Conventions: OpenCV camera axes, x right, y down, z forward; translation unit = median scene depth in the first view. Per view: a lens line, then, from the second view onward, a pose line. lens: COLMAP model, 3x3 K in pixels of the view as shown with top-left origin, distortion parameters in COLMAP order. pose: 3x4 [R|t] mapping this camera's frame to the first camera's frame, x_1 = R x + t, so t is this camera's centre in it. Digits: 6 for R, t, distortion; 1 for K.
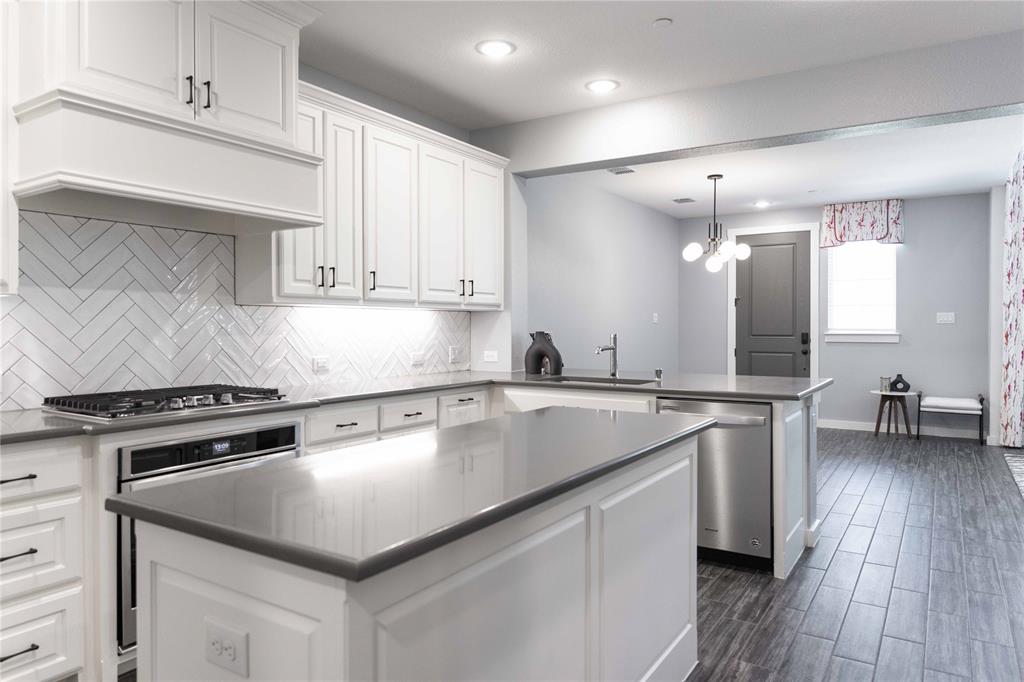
lens RADIAL K [[672.4, 0, 514.9], [0, 672.4, 340.8], [0, 0, 1]] dist [-0.006175, 0.000784]
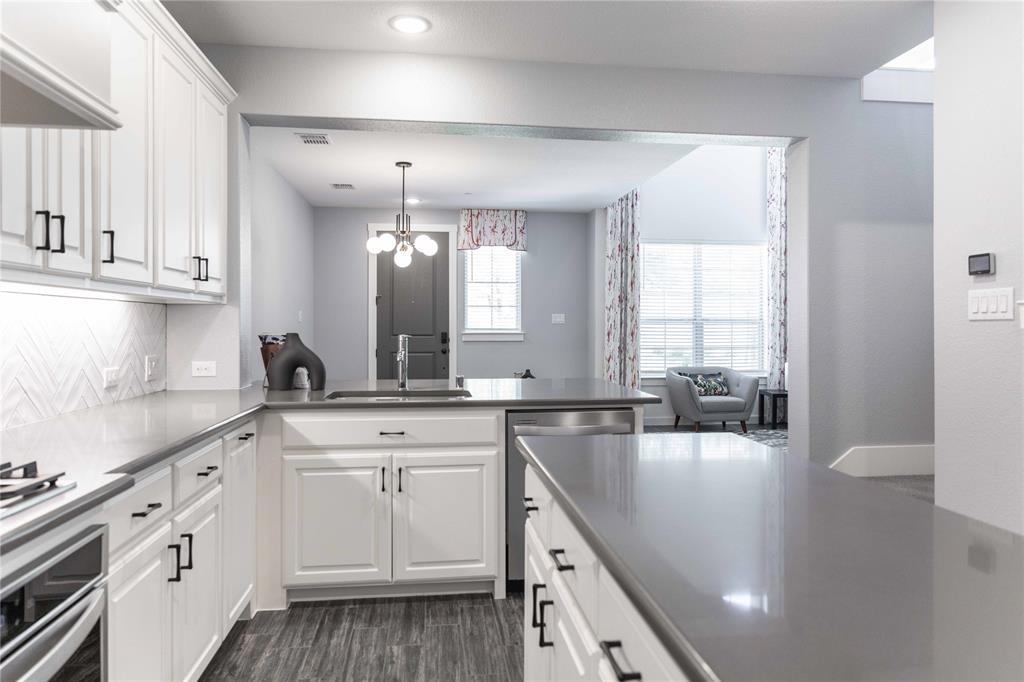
lens RADIAL K [[672.4, 0, 511.2], [0, 672.4, 331.9], [0, 0, 1]] dist [-0.006175, 0.000784]
pose [[0.771376, -0.005504, 0.636356, -0.148294], [0.013354, 0.999882, -0.007540, -0.003693], [-0.636240, 0.014314, 0.771359, 0.162541]]
